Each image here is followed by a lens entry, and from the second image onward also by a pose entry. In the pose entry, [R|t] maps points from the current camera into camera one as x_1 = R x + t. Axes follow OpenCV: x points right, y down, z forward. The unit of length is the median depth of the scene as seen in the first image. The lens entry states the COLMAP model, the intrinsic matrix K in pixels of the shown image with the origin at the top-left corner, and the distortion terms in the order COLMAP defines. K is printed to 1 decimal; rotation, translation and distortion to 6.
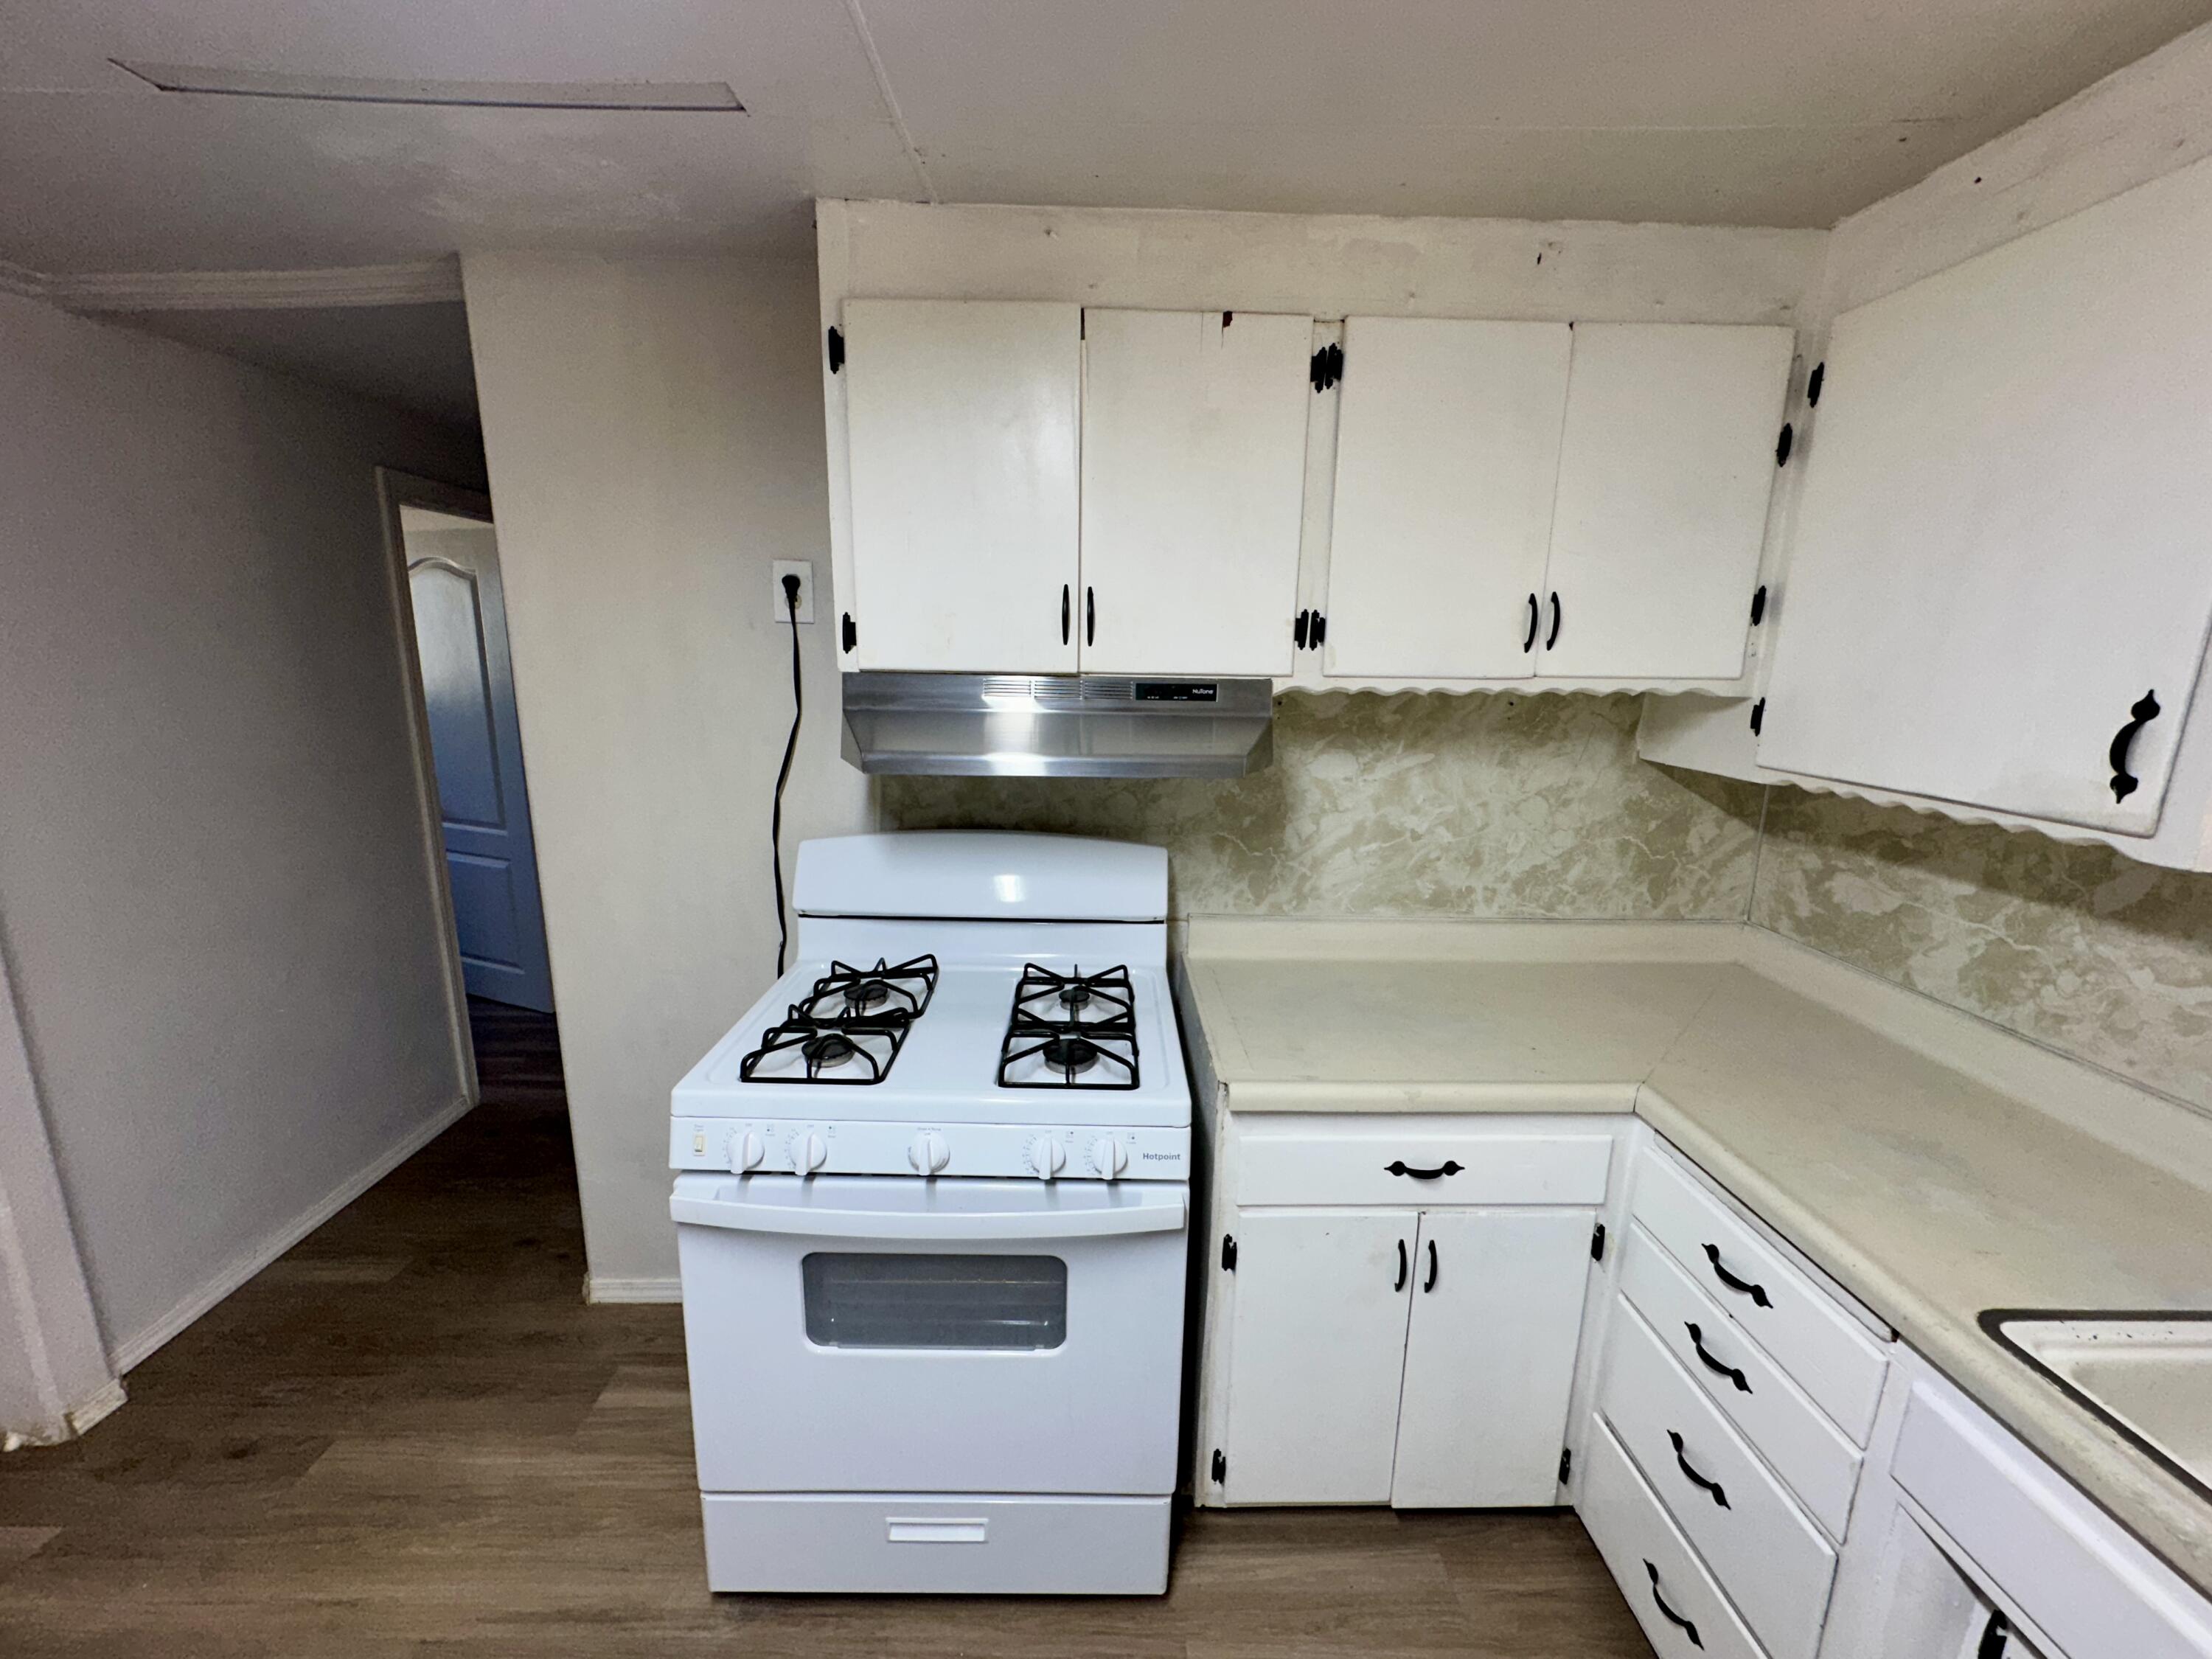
lens RADIAL K [[880.1, 0, 1110.9], [0, 880.1, 832.5], [0, 0, 1]] dist [-0.001956, 0.000186]
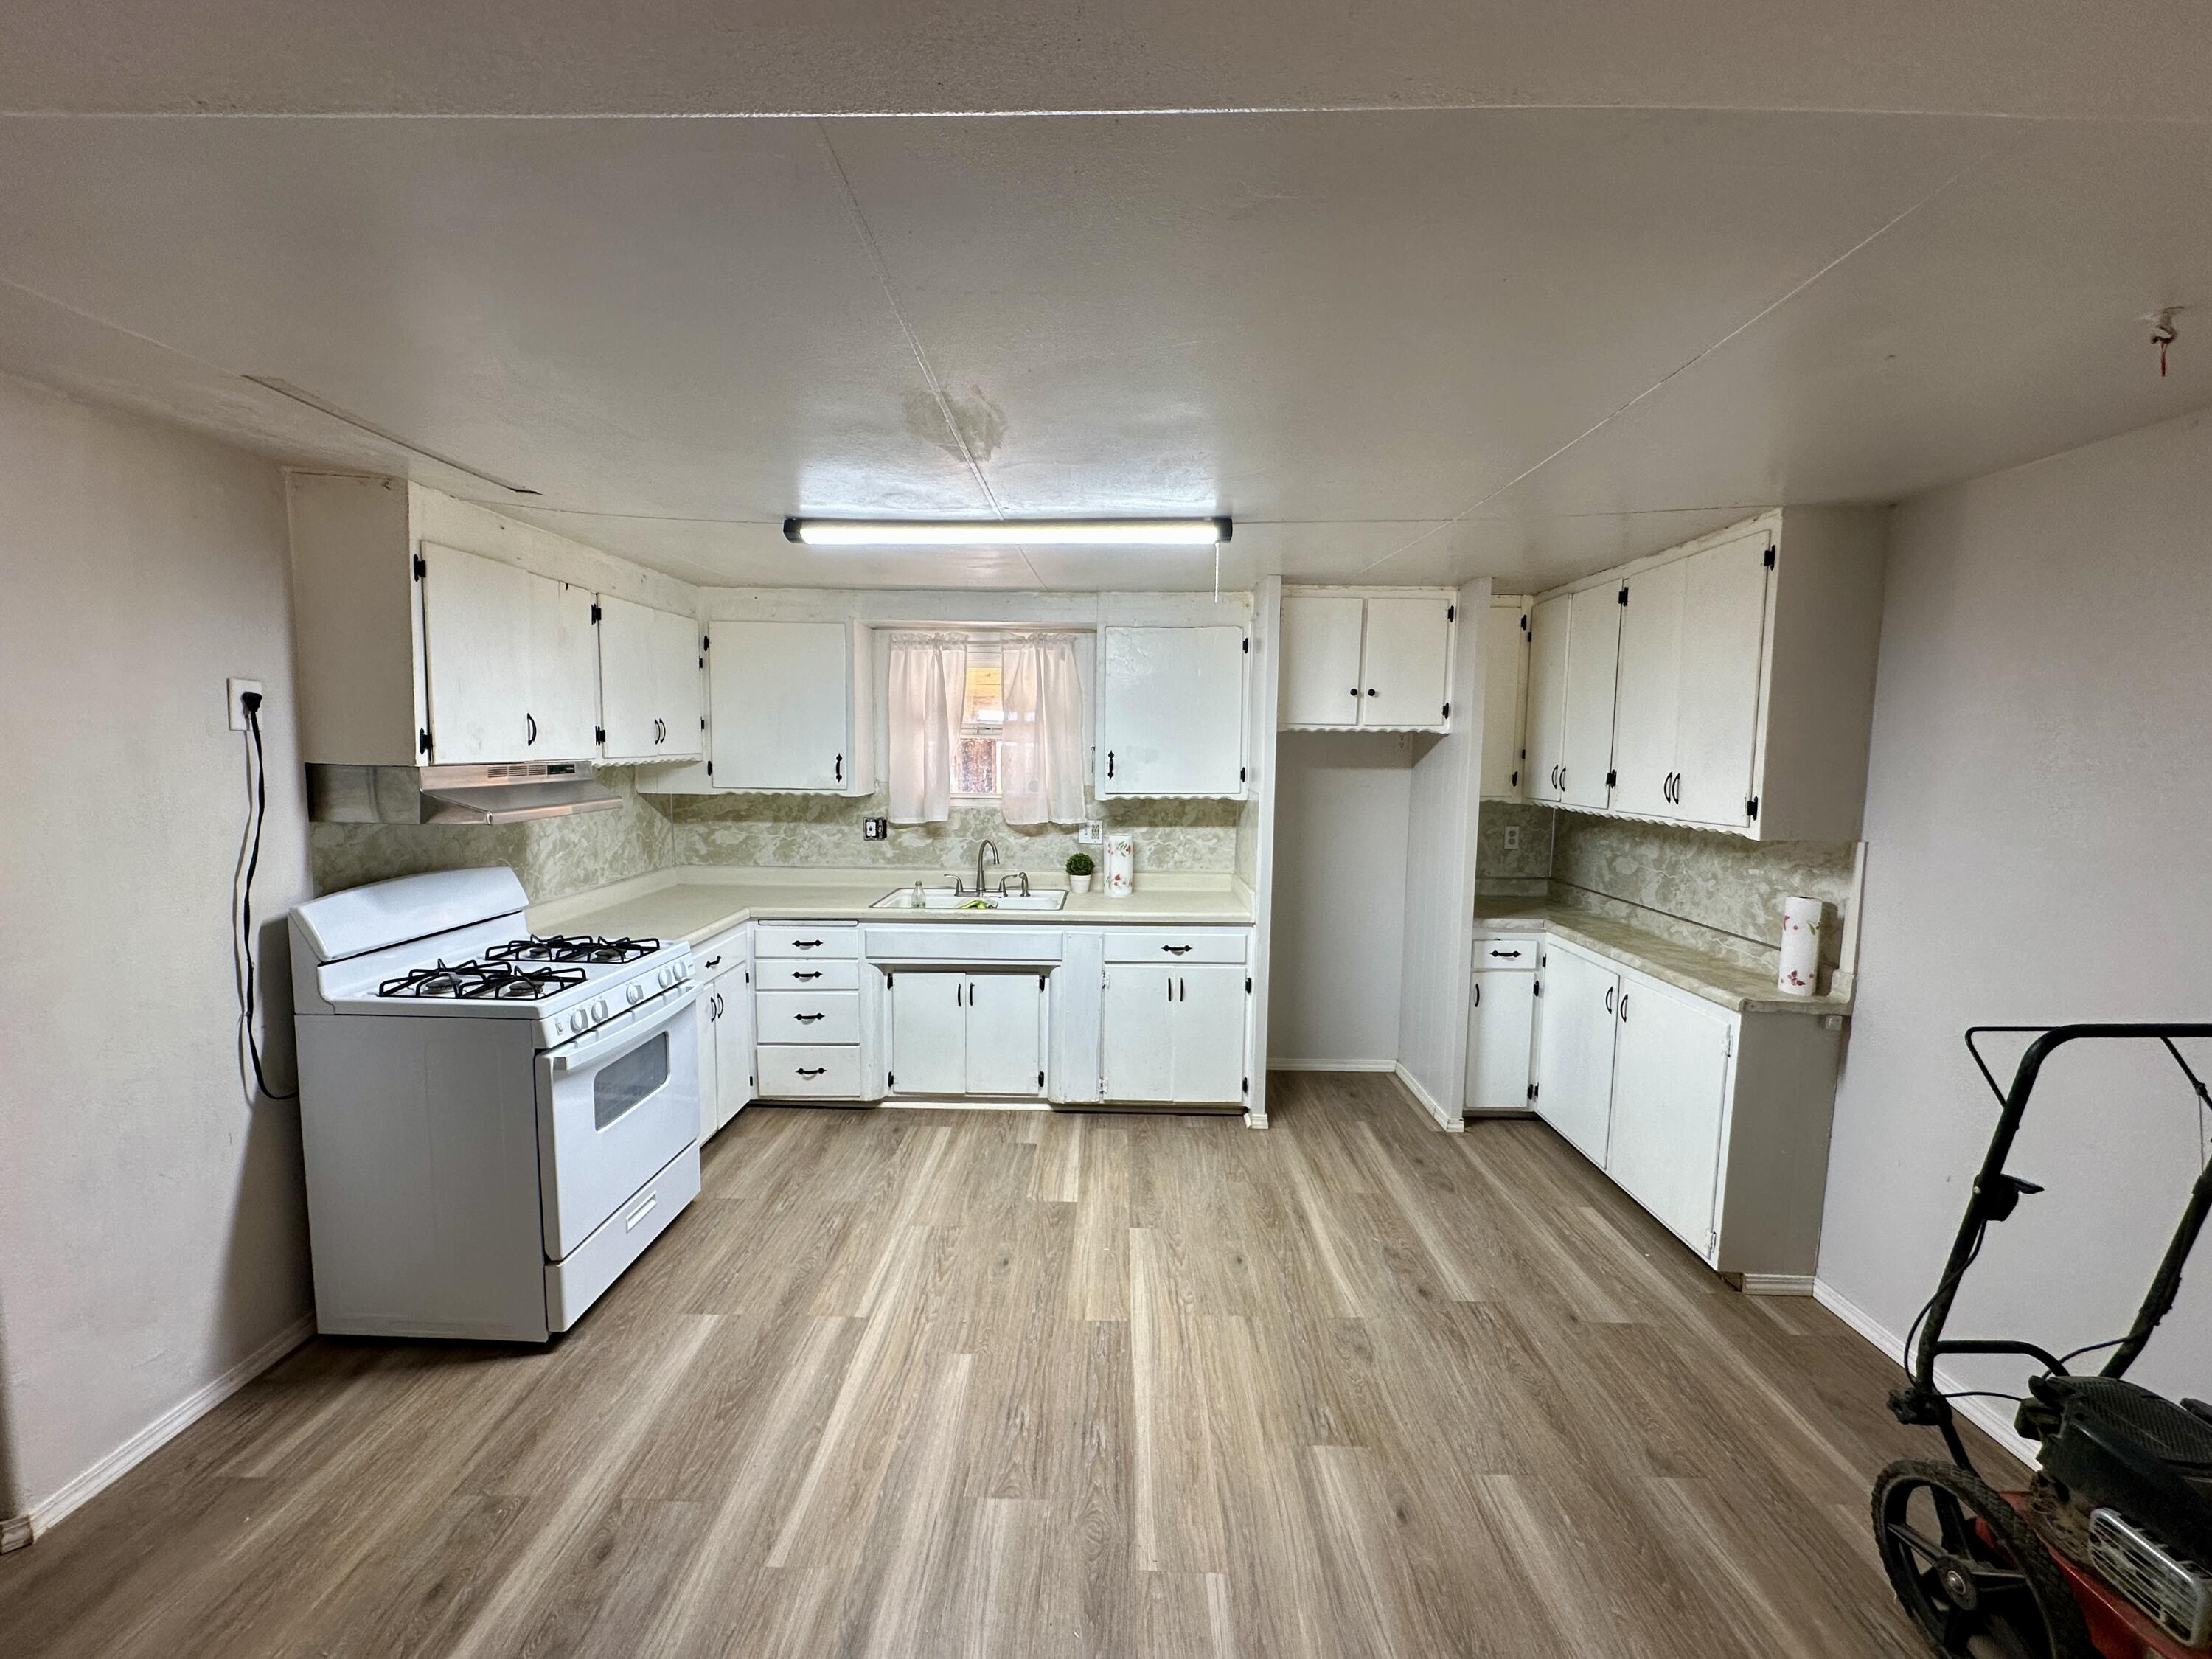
lens RADIAL K [[880.1, 0, 1105.1], [0, 880.1, 832.9], [0, 0, 1]] dist [-0.001956, 0.000186]
pose [[0.034167, -0.119161, 0.992287, -1.780811], [0.192440, 0.975071, 0.110467, -0.012738], [-0.980714, 0.187181, 0.056247, -0.212673]]
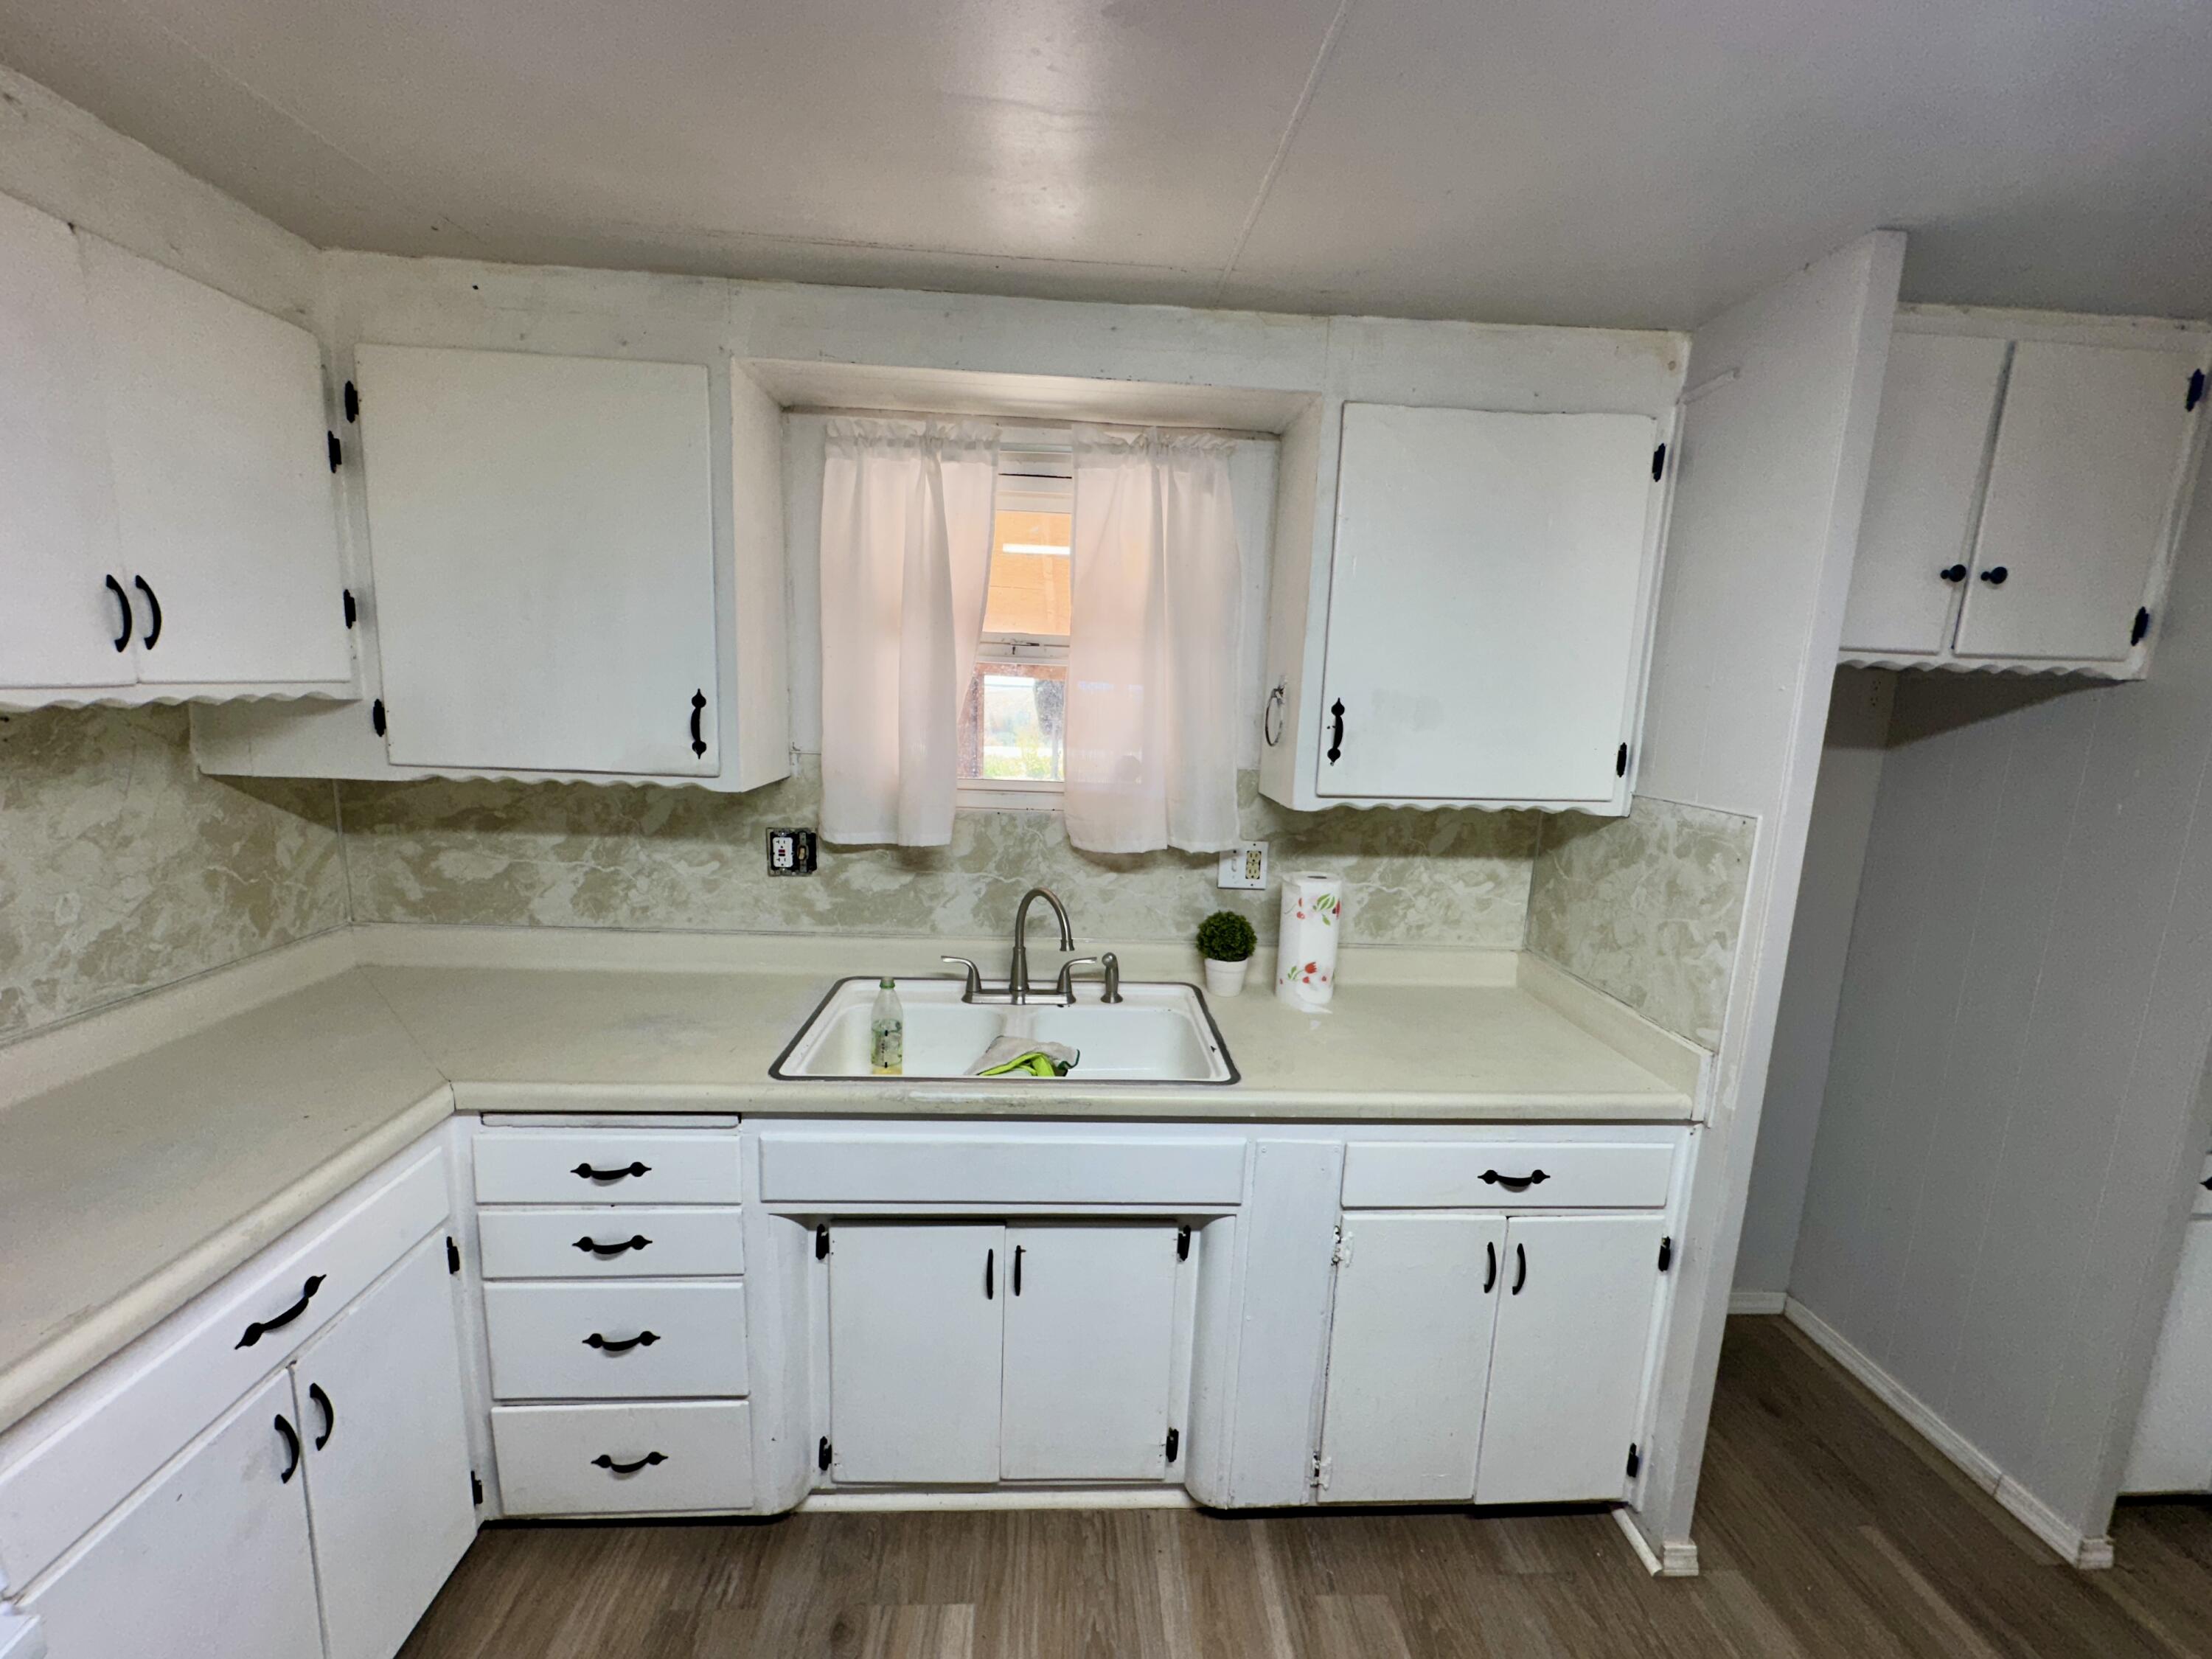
lens RADIAL K [[880.1, 0, 1104.3], [0, 880.1, 832.6], [0, 0, 1]] dist [-0.001956, 0.000186]
pose [[-0.024456, -0.184632, 0.982503, -0.333384], [0.166593, 0.968303, 0.186110, -0.053126], [-0.985722, 0.168229, 0.007078, 0.181917]]
